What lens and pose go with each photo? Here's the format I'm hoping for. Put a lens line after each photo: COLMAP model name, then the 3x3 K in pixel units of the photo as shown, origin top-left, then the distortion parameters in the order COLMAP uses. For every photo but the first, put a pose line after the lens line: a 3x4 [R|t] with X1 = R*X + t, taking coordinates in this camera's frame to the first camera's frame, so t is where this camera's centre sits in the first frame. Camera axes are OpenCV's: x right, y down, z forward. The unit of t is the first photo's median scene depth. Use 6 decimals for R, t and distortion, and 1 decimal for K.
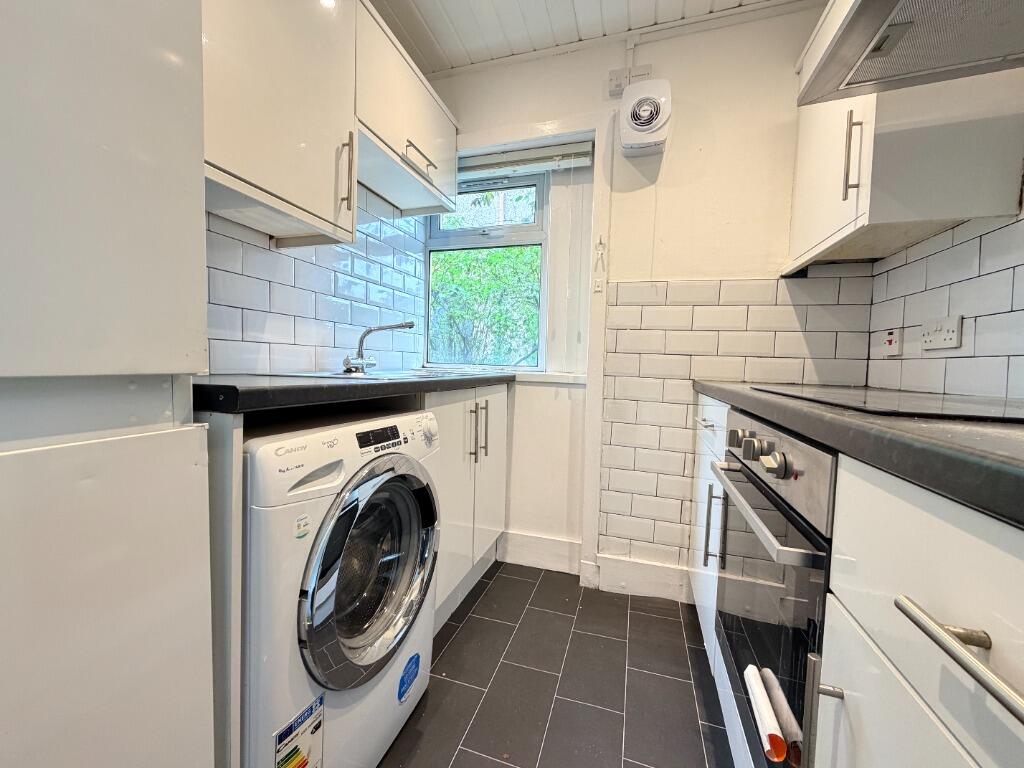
lens RADIAL K [[408.4, 0, 508.4], [0, 408.4, 383.2], [0, 0, 1]] dist [0.001271, 0.000096]
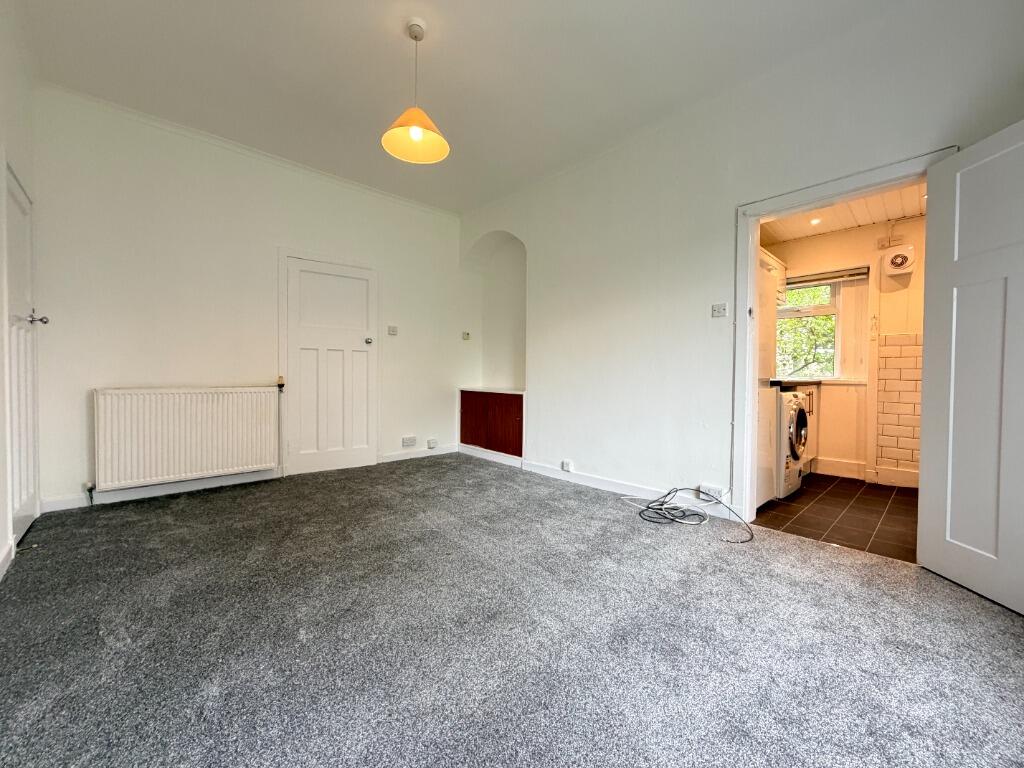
lens RADIAL K [[408.4, 0, 508.4], [0, 408.4, 383.2], [0, 0, 1]] dist [0.001271, 0.000096]
pose [[0.872139, -0.013433, -0.489073, -0.407734], [-0.003653, 0.999416, -0.033964, 0.078897], [0.489244, 0.031408, 0.871581, -1.815271]]
